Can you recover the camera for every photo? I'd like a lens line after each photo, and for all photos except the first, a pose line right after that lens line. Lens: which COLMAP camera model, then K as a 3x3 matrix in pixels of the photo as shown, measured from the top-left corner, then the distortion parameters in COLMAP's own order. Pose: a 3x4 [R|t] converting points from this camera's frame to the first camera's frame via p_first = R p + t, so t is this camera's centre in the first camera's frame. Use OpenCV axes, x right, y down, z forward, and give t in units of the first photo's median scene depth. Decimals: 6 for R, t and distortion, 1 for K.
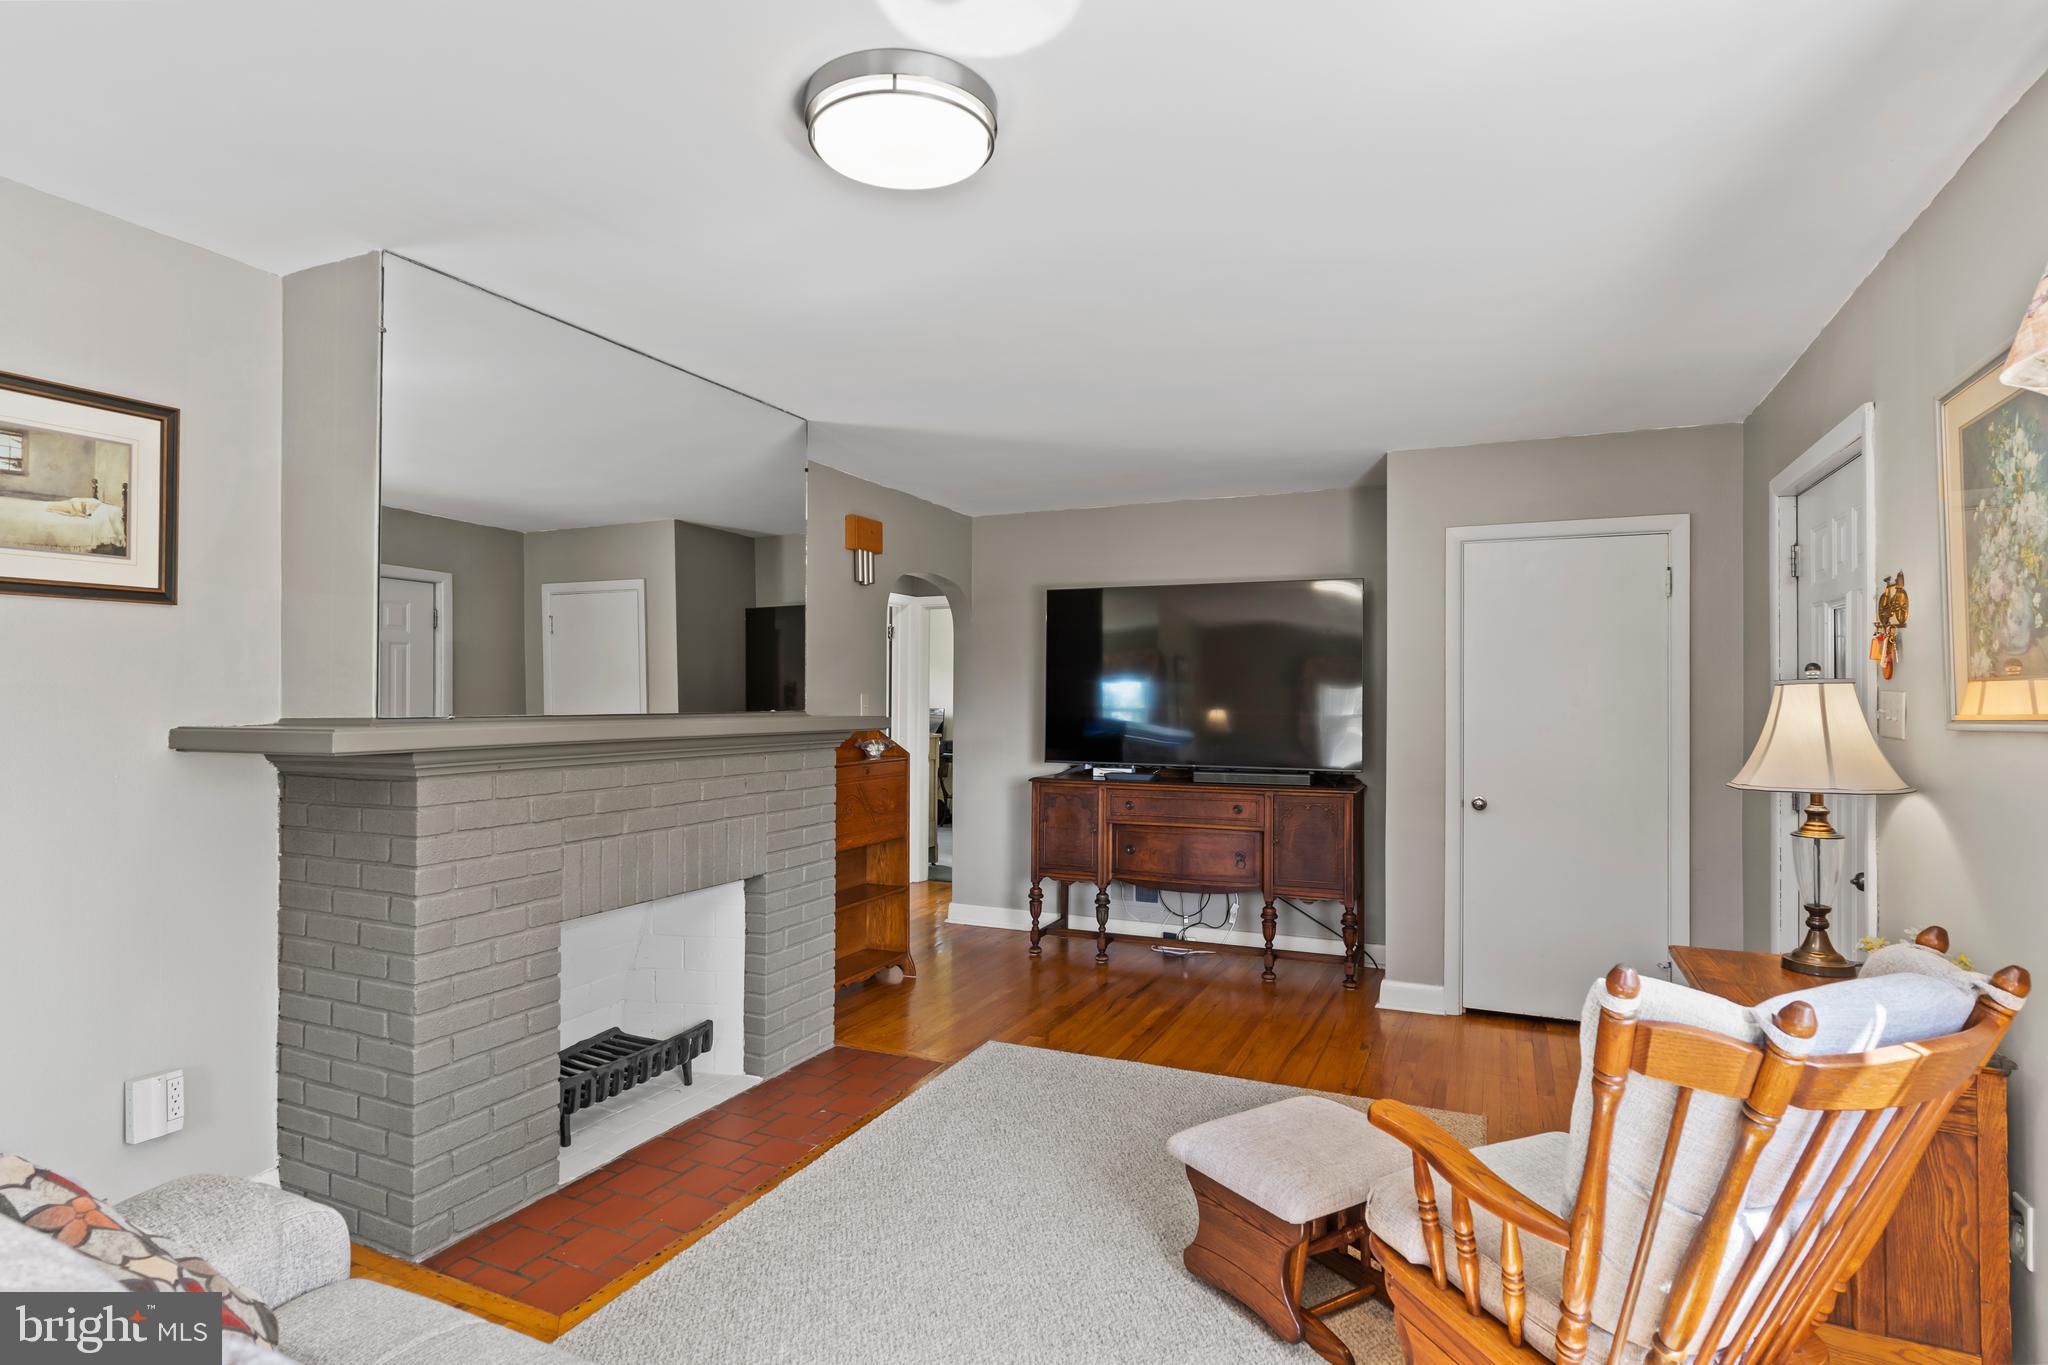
lens RADIAL K [[1057.5, 0, 1024.0], [0, 1057.5, 682.5], [0, 0, 1]] dist [-0.021016, 0.000197]
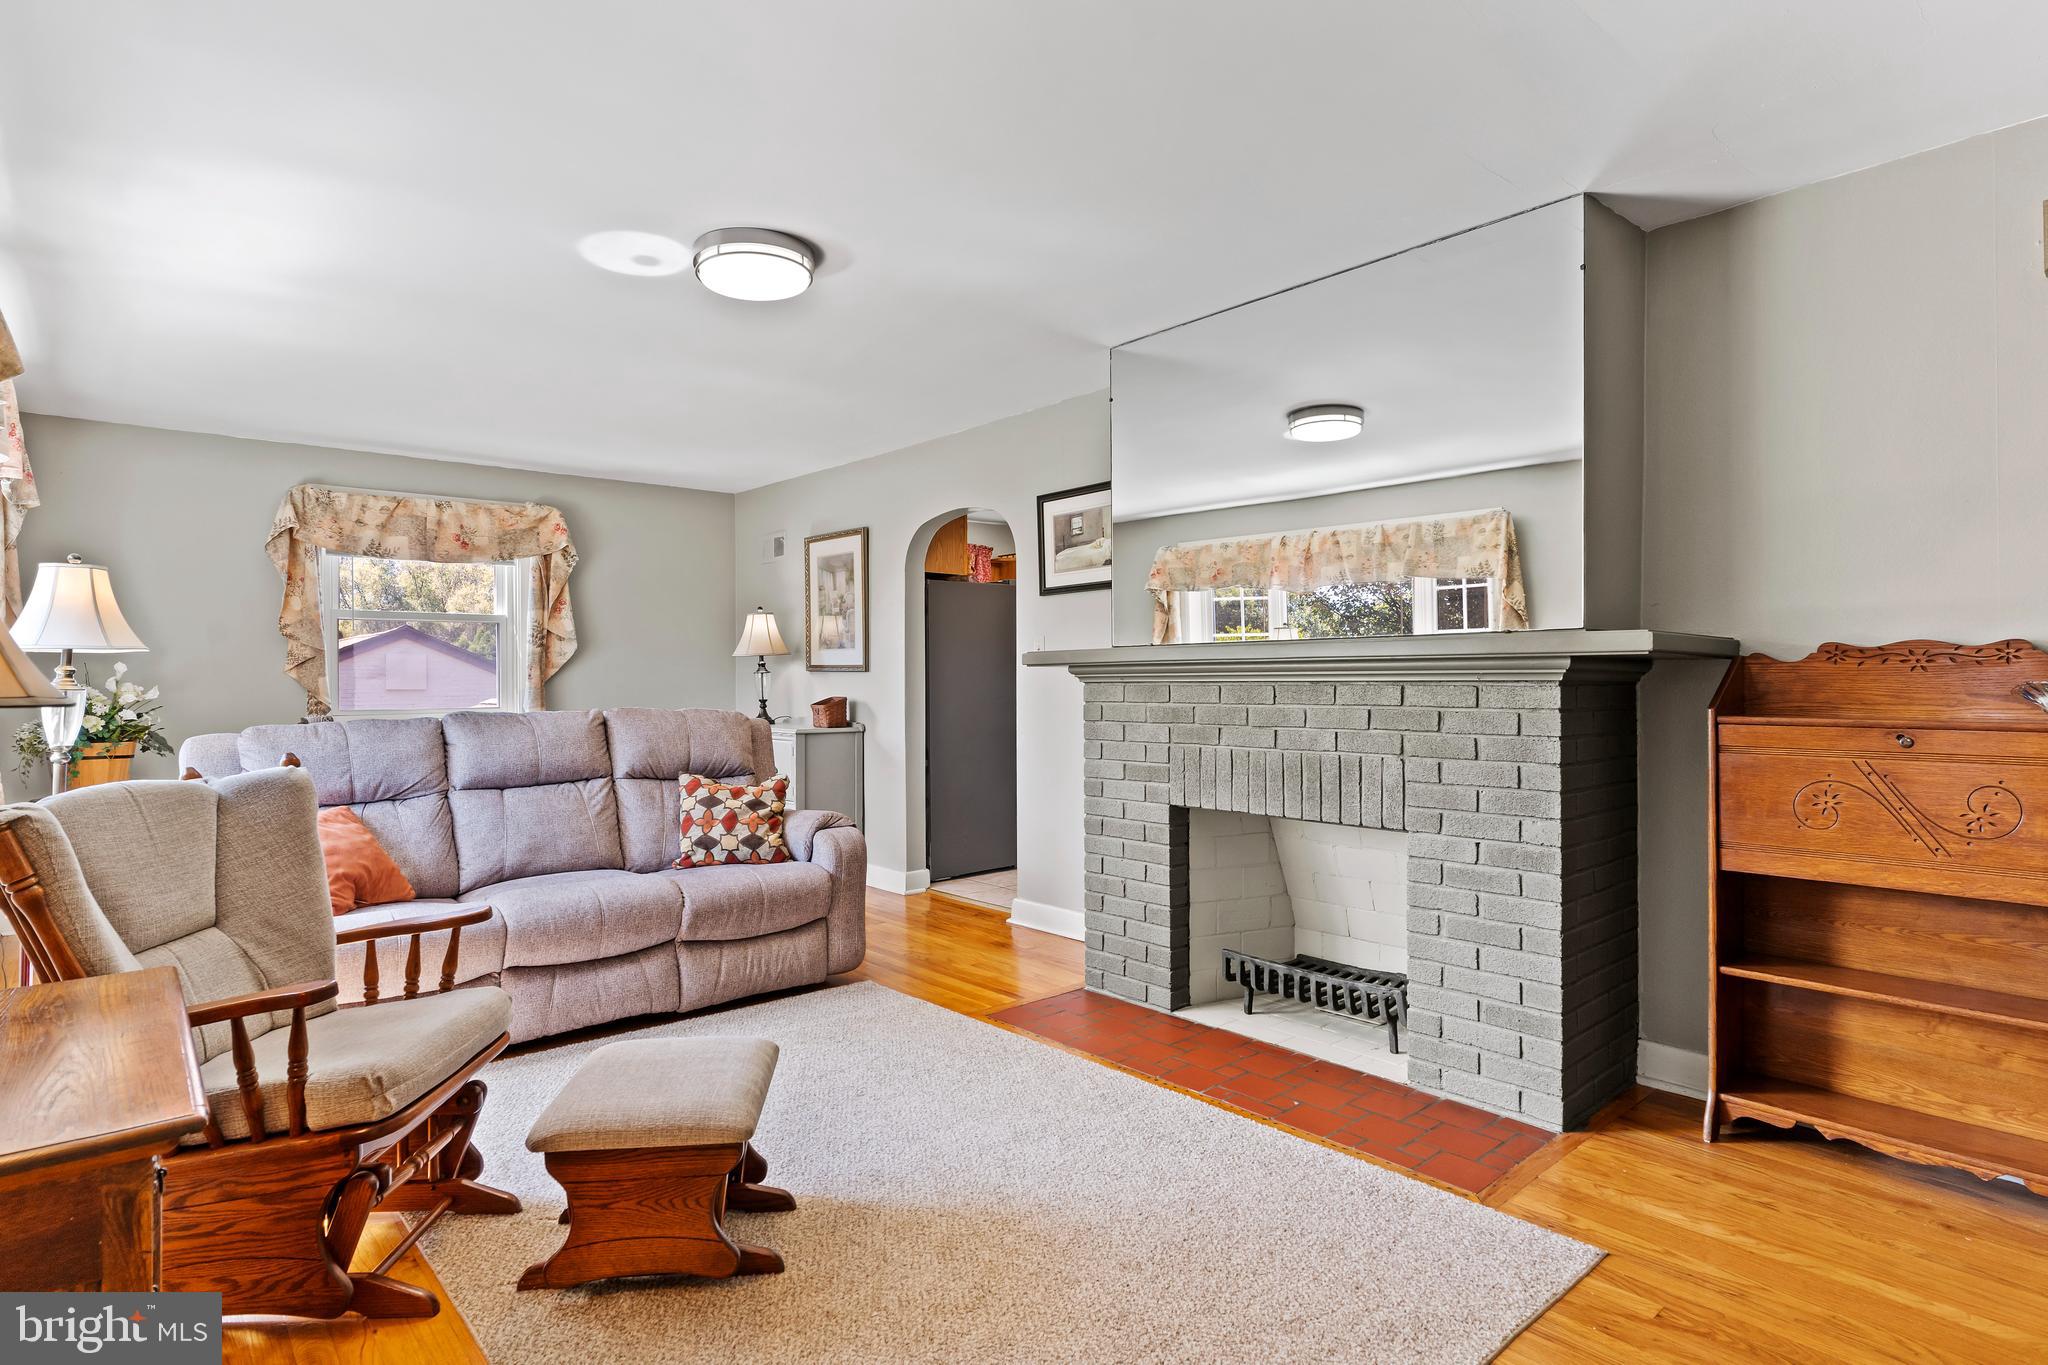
lens RADIAL K [[1057.5, 0, 1024.0], [0, 1057.5, 682.5], [0, 0, 1]] dist [-0.021016, 0.000197]
pose [[-0.411985, -0.001576, -0.911189, 0.927303], [0.018152, 0.999786, -0.009937, 0.104711], [0.911010, -0.020634, -0.411868, 1.616530]]
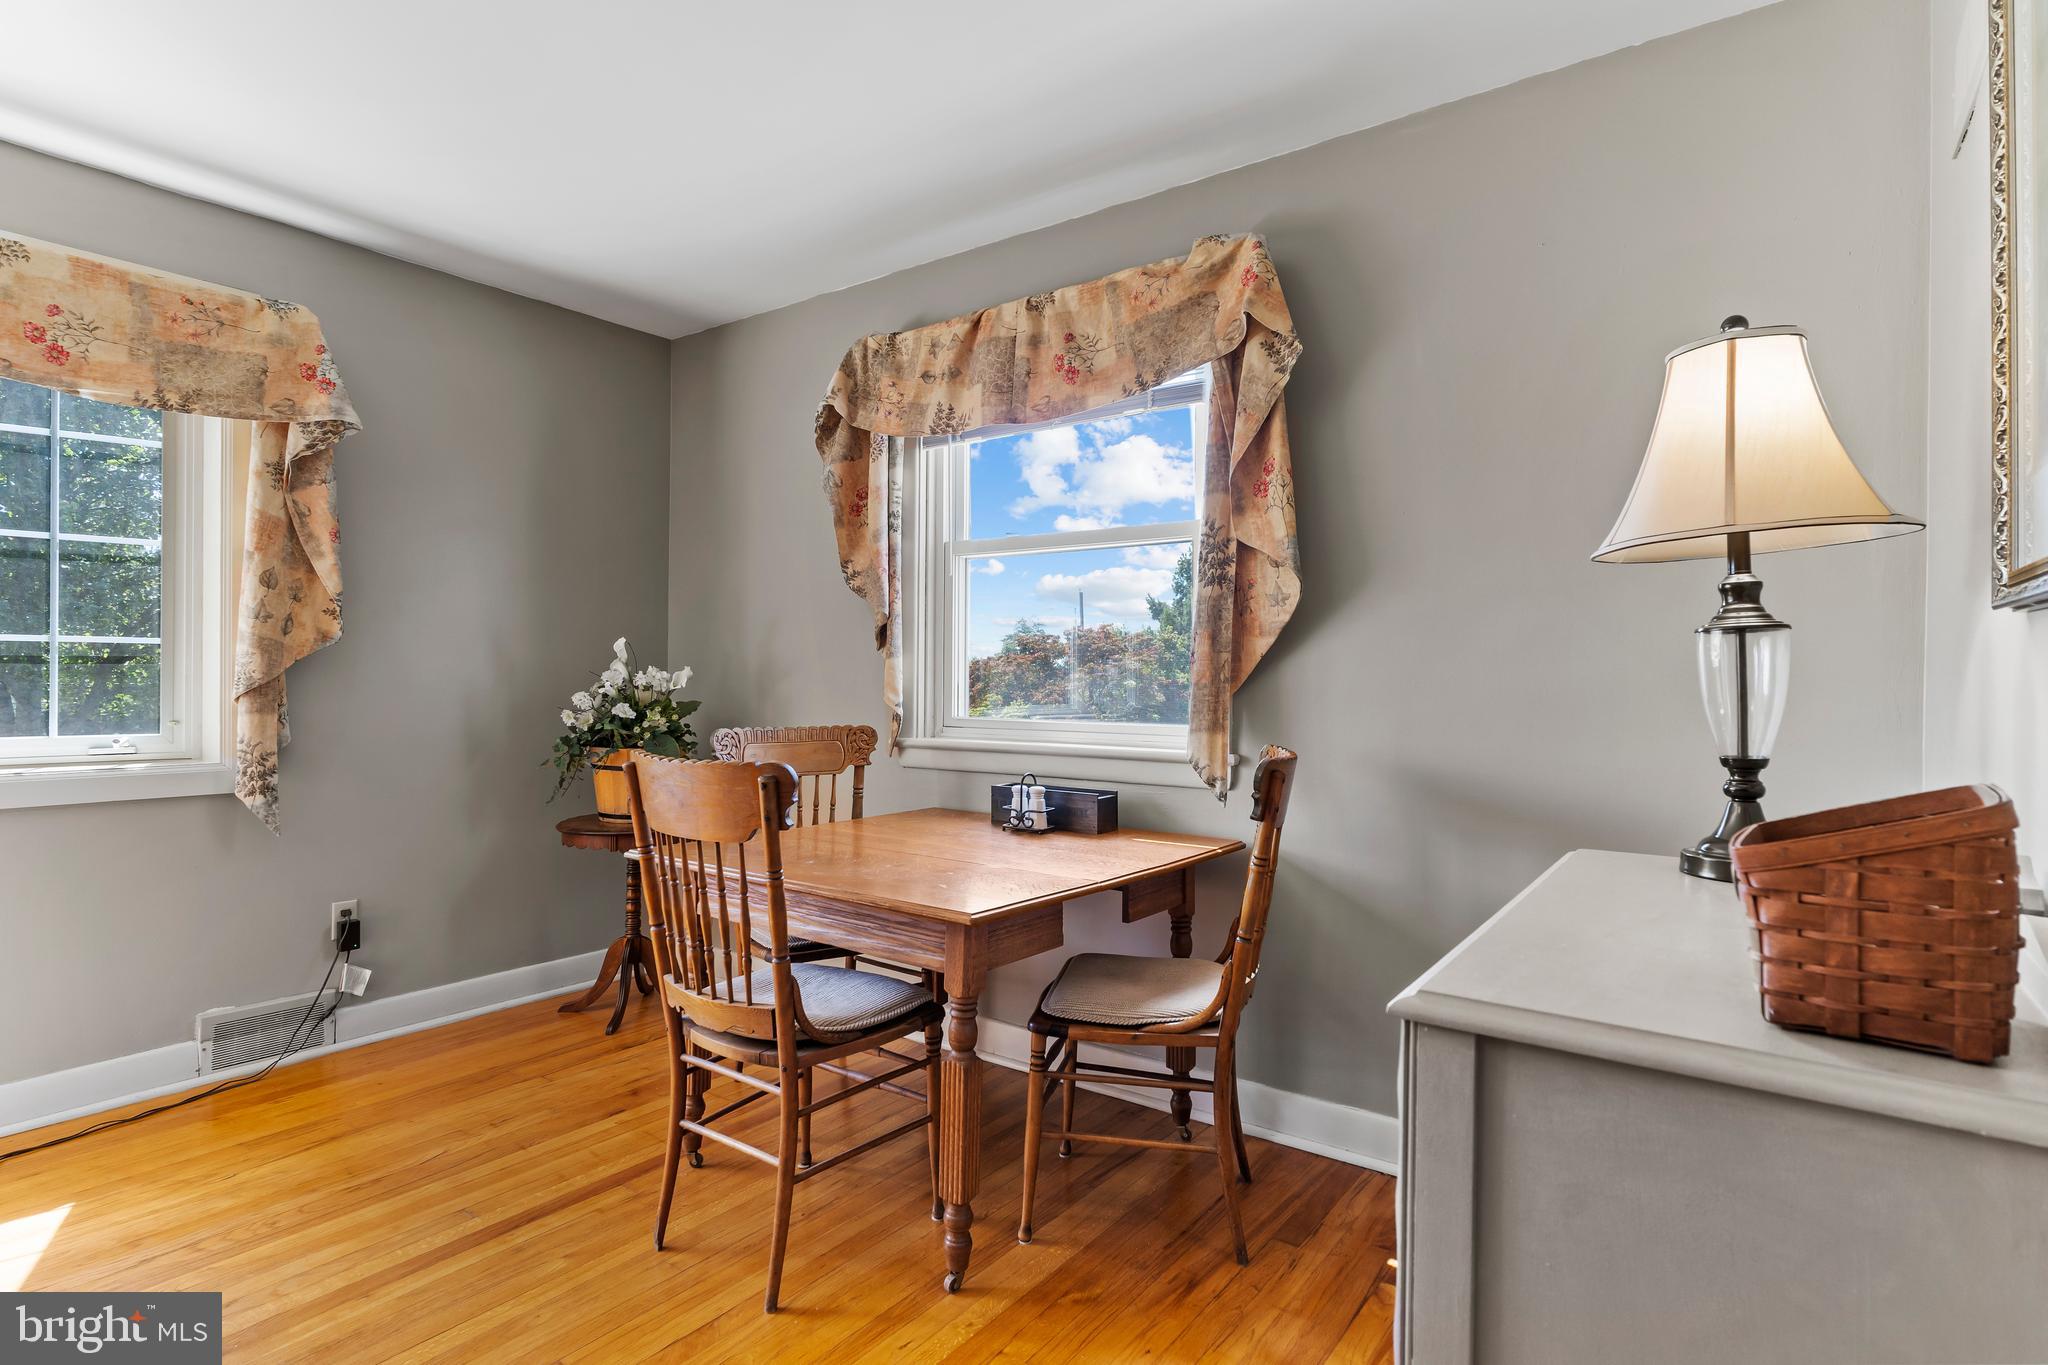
lens RADIAL K [[1057.5, 0, 1024.0], [0, 1057.5, 682.5], [0, 0, 1]] dist [-0.021016, 0.000197]
pose [[-0.980987, -0.012963, 0.193641, -0.940643], [-0.015103, 0.999840, -0.009576, 0.080811], [-0.193485, -0.012319, -0.981026, 0.554201]]
